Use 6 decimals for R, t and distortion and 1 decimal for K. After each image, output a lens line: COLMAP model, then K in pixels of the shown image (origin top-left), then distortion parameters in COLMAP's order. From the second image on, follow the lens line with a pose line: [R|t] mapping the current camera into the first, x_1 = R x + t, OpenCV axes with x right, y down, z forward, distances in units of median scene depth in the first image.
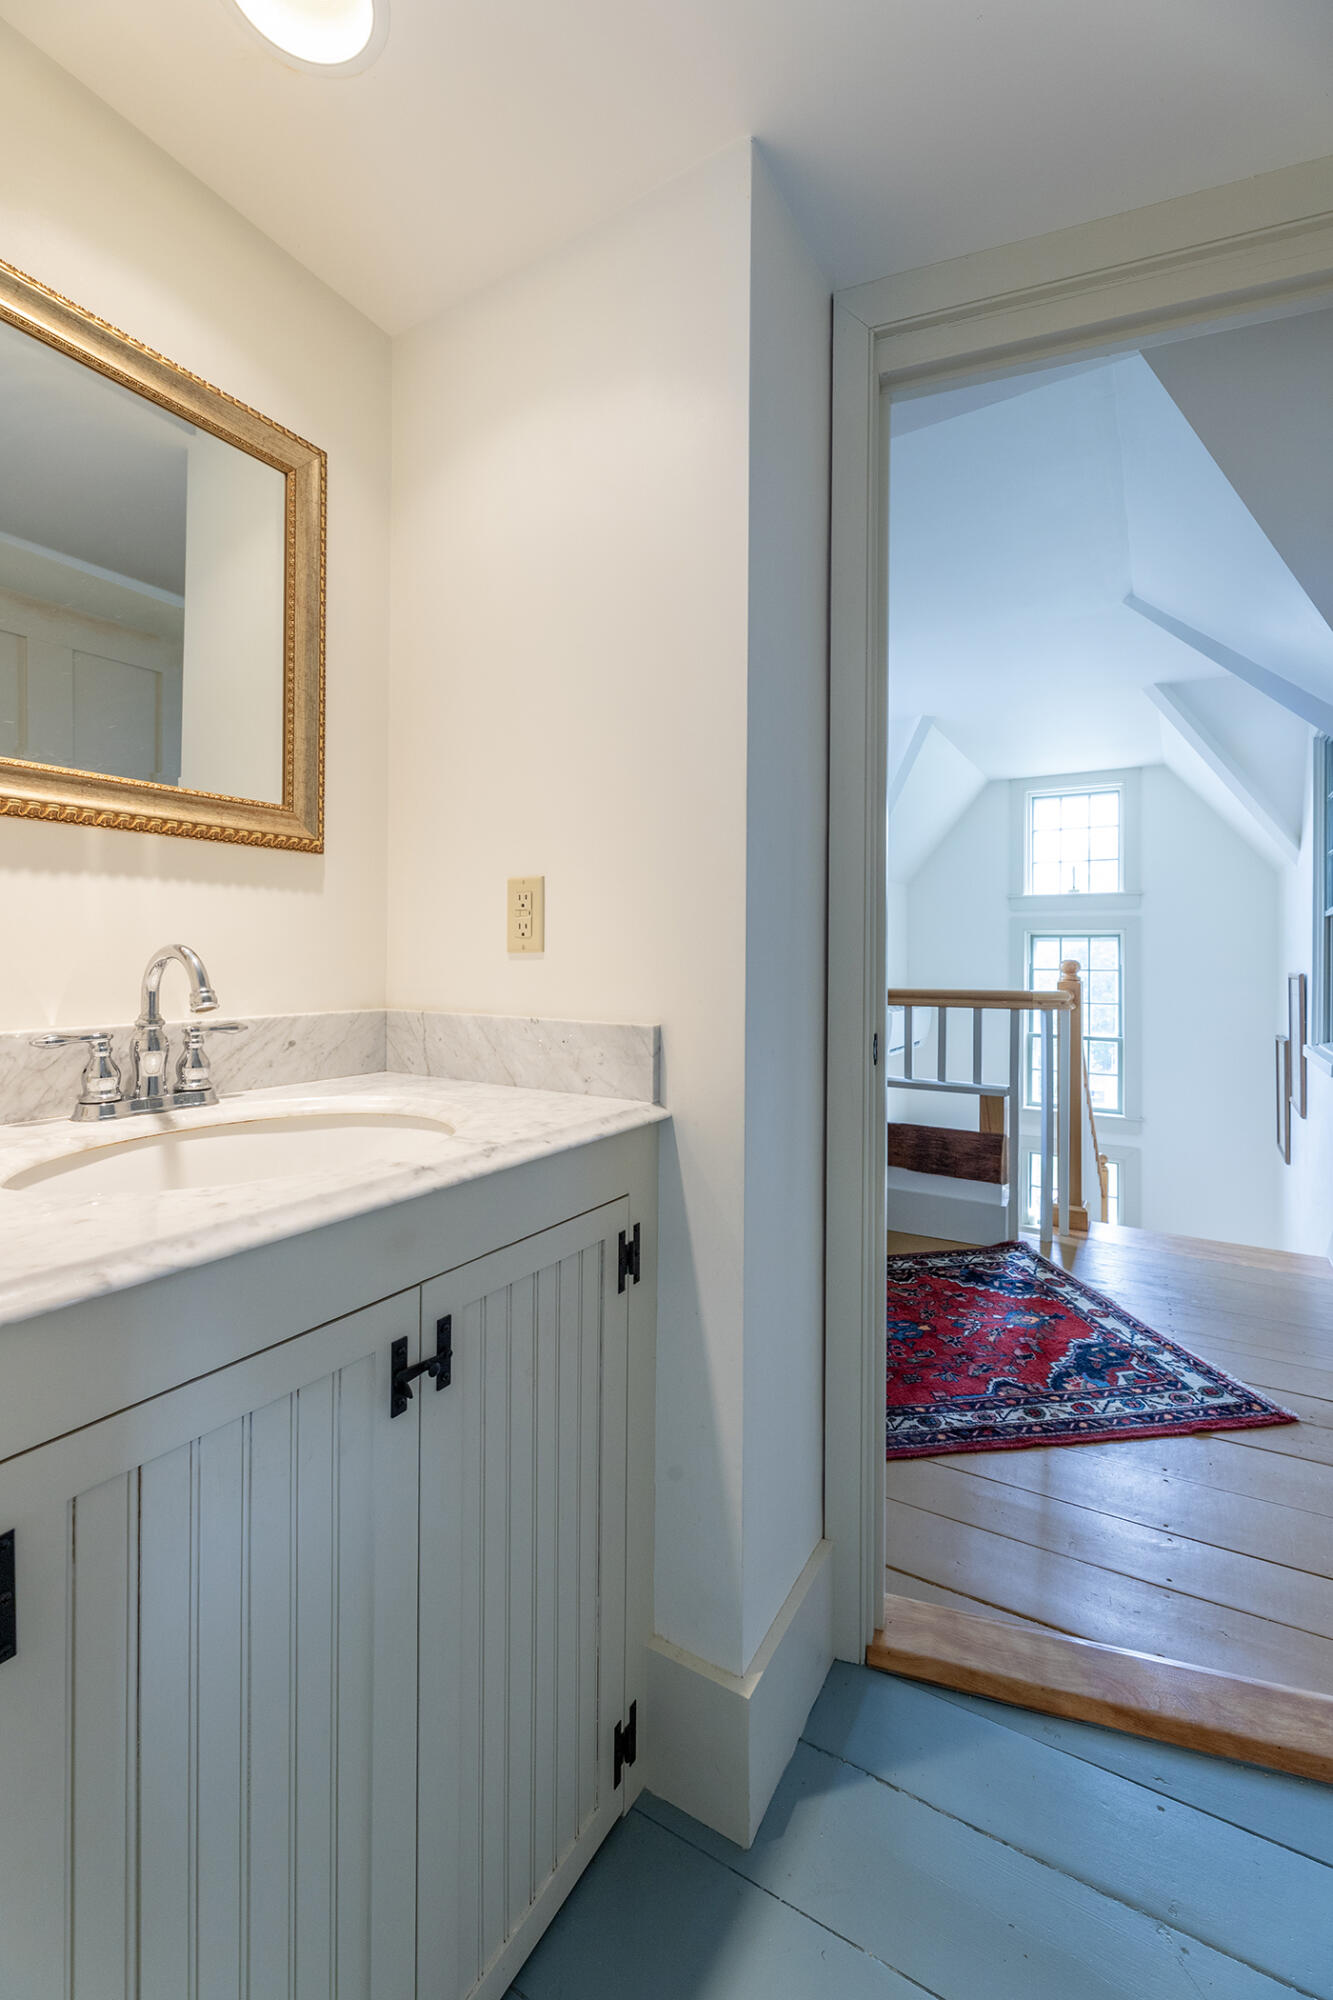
lens RADIAL K [[822.9, 0, 663.4], [0, 822.9, 950.2], [0, 0, 1]] dist [0.000502, -0.000126]
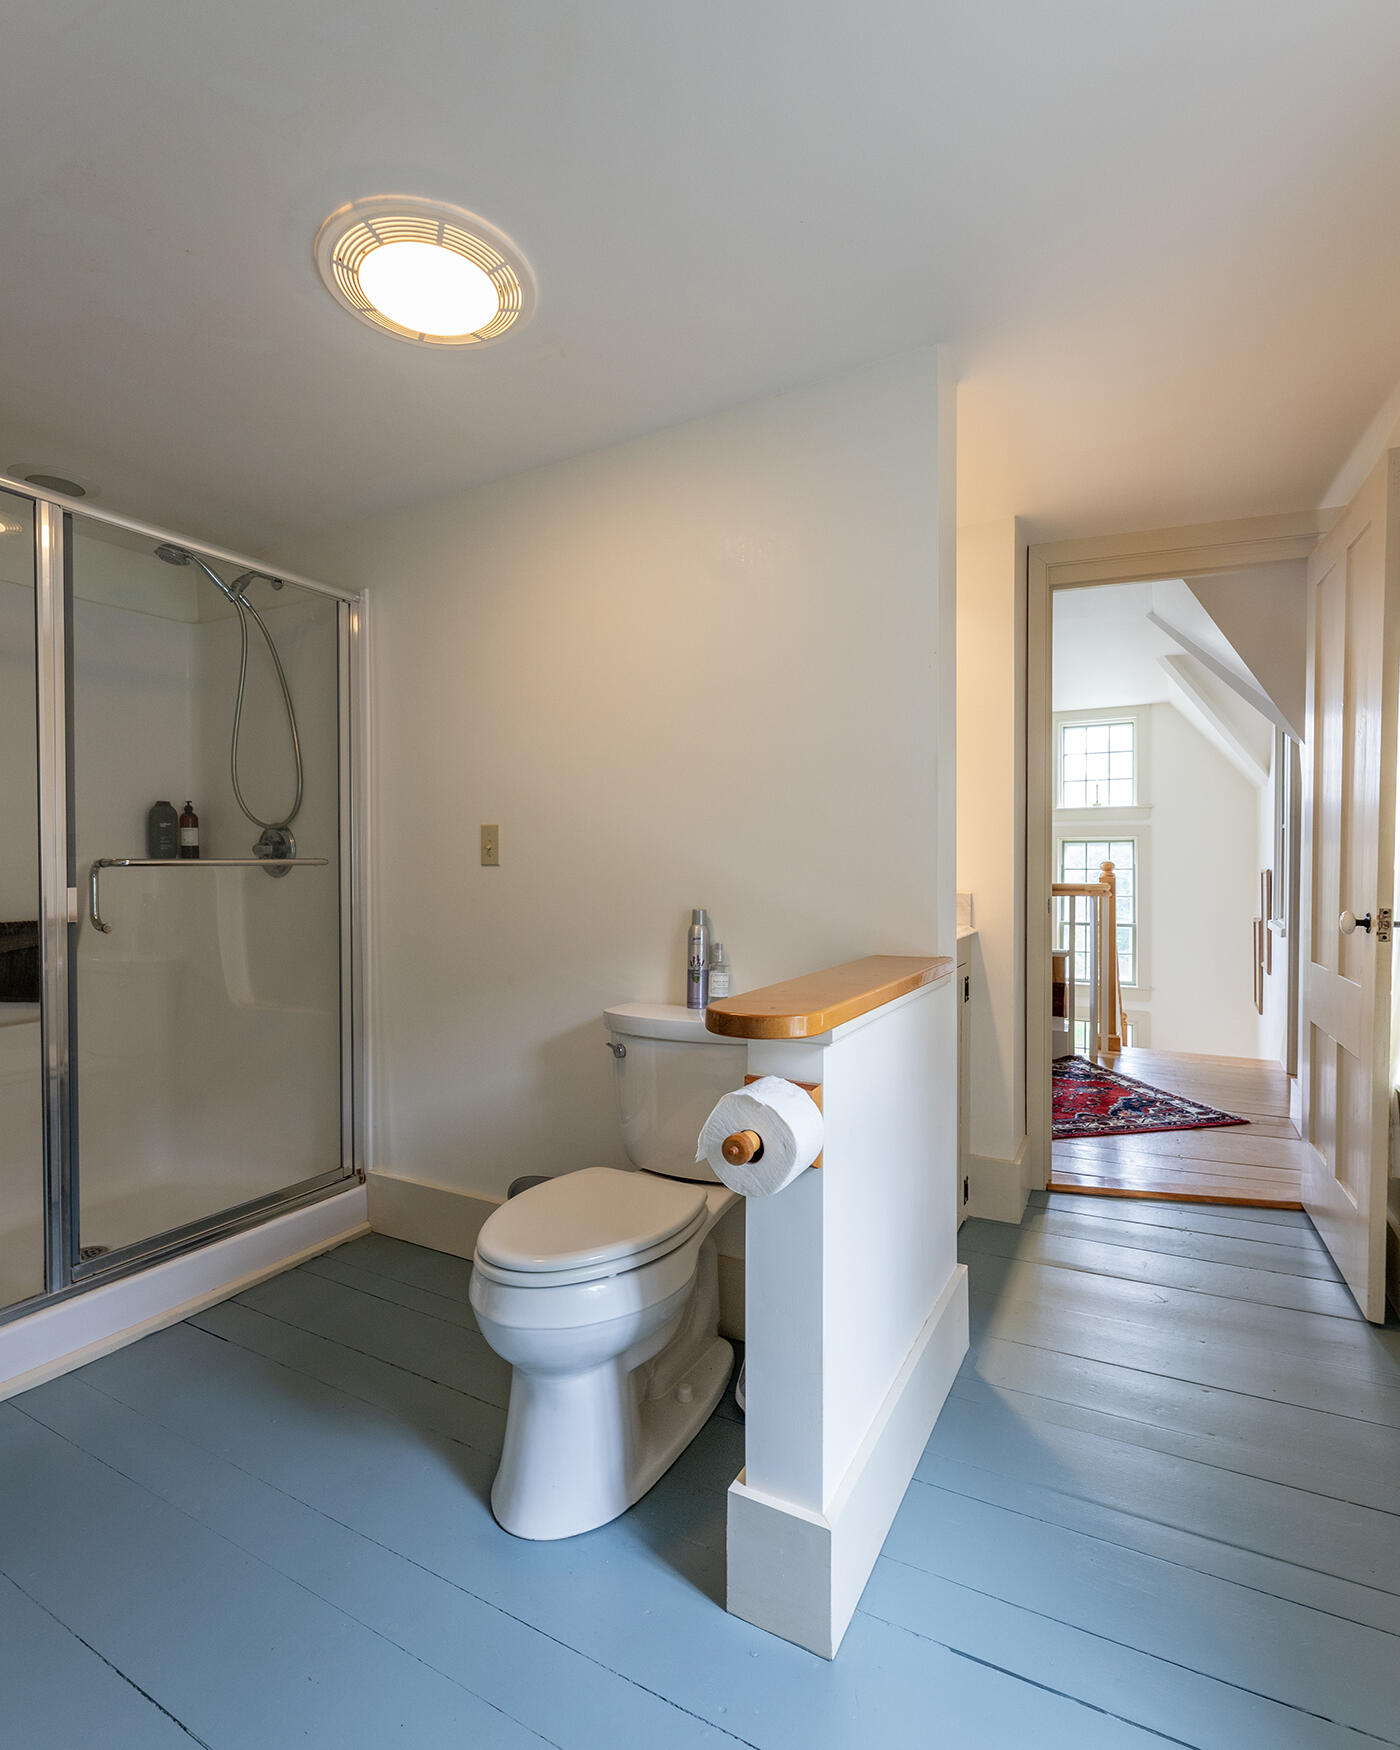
lens RADIAL K [[860.8, 0, 700.0], [0, 860.8, 875.0], [0, 0, 1]] dist [-0.002405, -0.000173]
pose [[0.998457, -0.012398, 0.054138, -0.355820], [0.011125, 0.999656, 0.023748, -0.009814], [-0.054414, -0.023109, 0.998251, -0.544477]]
